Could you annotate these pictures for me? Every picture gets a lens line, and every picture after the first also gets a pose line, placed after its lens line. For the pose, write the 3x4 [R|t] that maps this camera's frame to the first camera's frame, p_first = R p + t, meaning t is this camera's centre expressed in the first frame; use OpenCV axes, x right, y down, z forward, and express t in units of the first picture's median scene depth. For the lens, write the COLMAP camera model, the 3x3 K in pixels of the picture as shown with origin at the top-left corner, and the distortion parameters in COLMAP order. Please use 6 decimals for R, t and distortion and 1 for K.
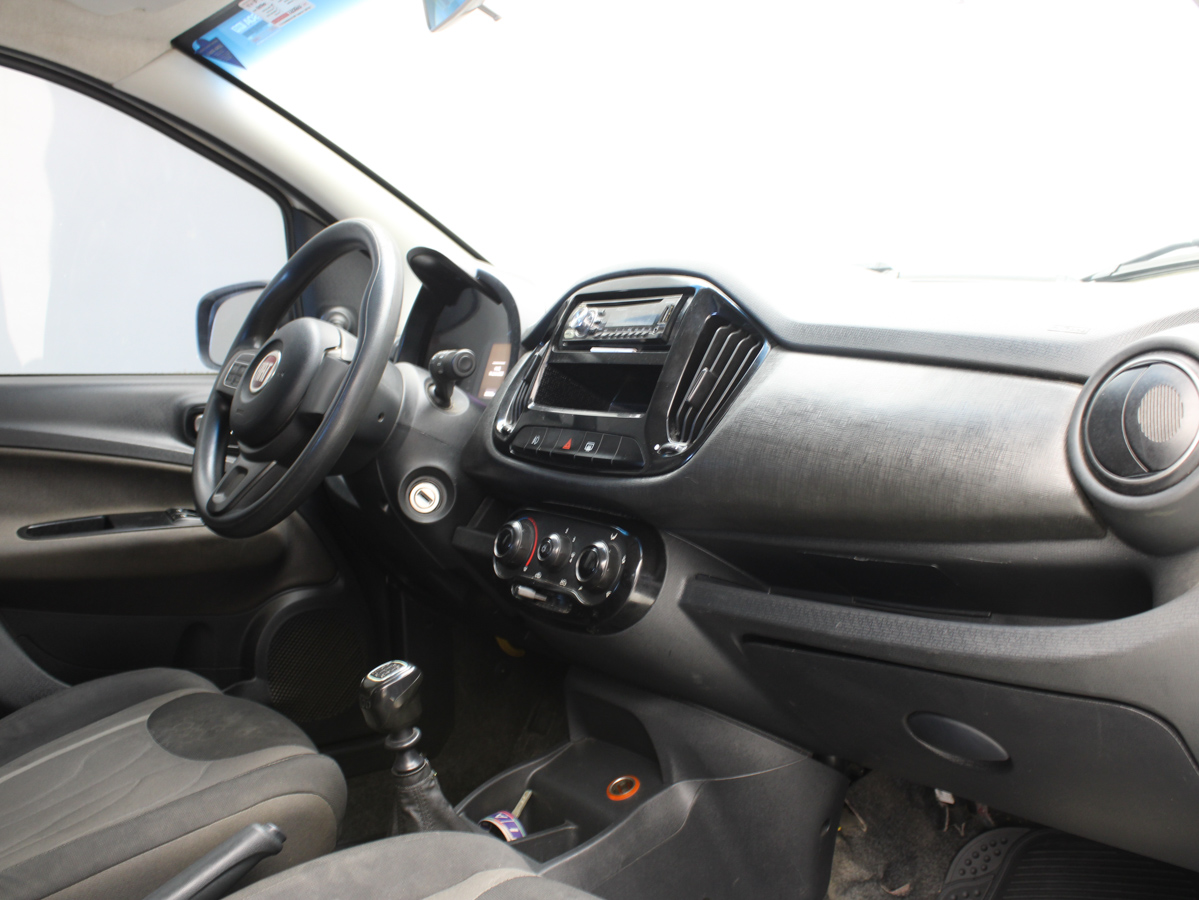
lens RADIAL K [[1223.3, 0, 597.5], [0, 1223.3, 448.0], [0, 0, 1]] dist [-0.094450, 0.000000]
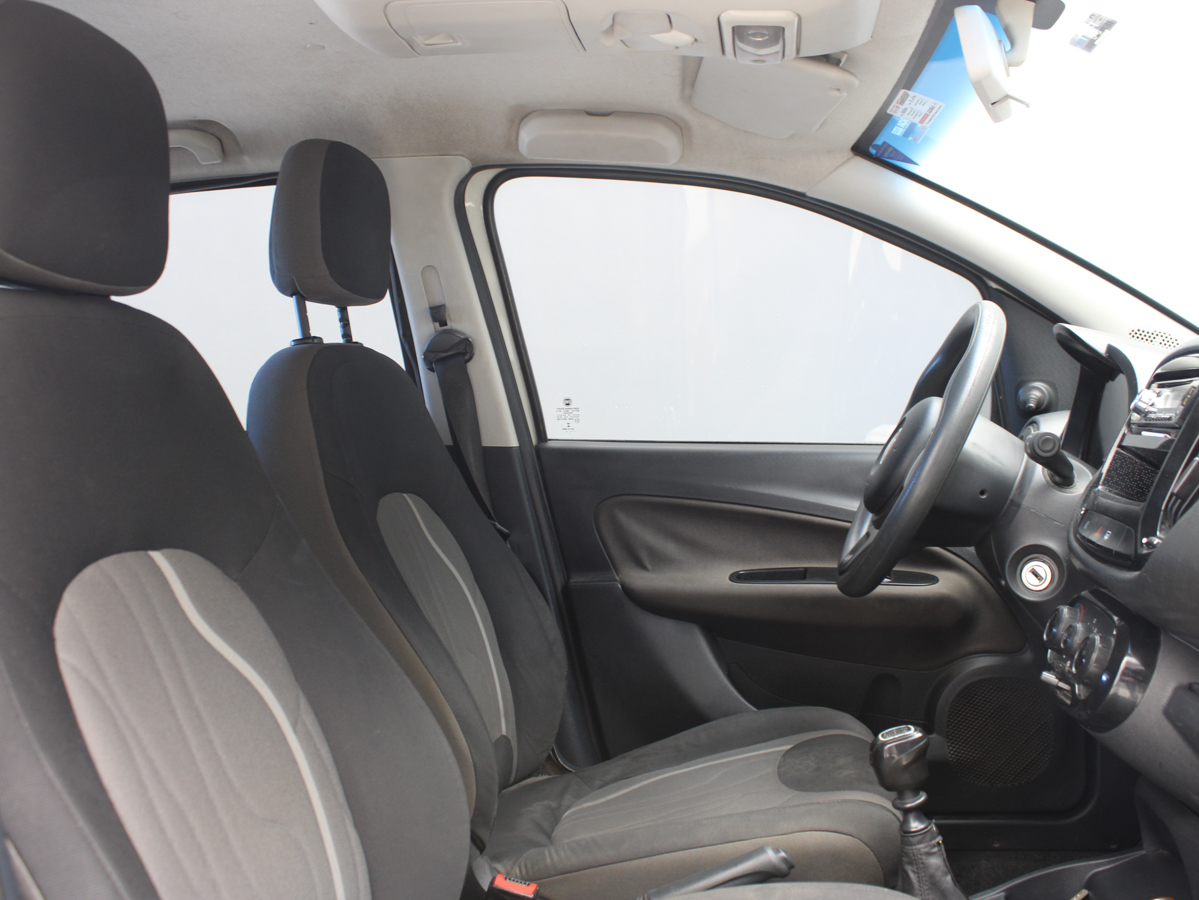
lens RADIAL K [[1223.3, 0, 594.1], [0, 1223.3, 446.4], [0, 0, 1]] dist [-0.094450, 0.000000]
pose [[0.715957, 0.021072, -0.697826, 0.314845], [-0.056785, 0.997990, -0.028124, -0.018328], [0.695831, 0.059762, 0.715715, 0.038291]]
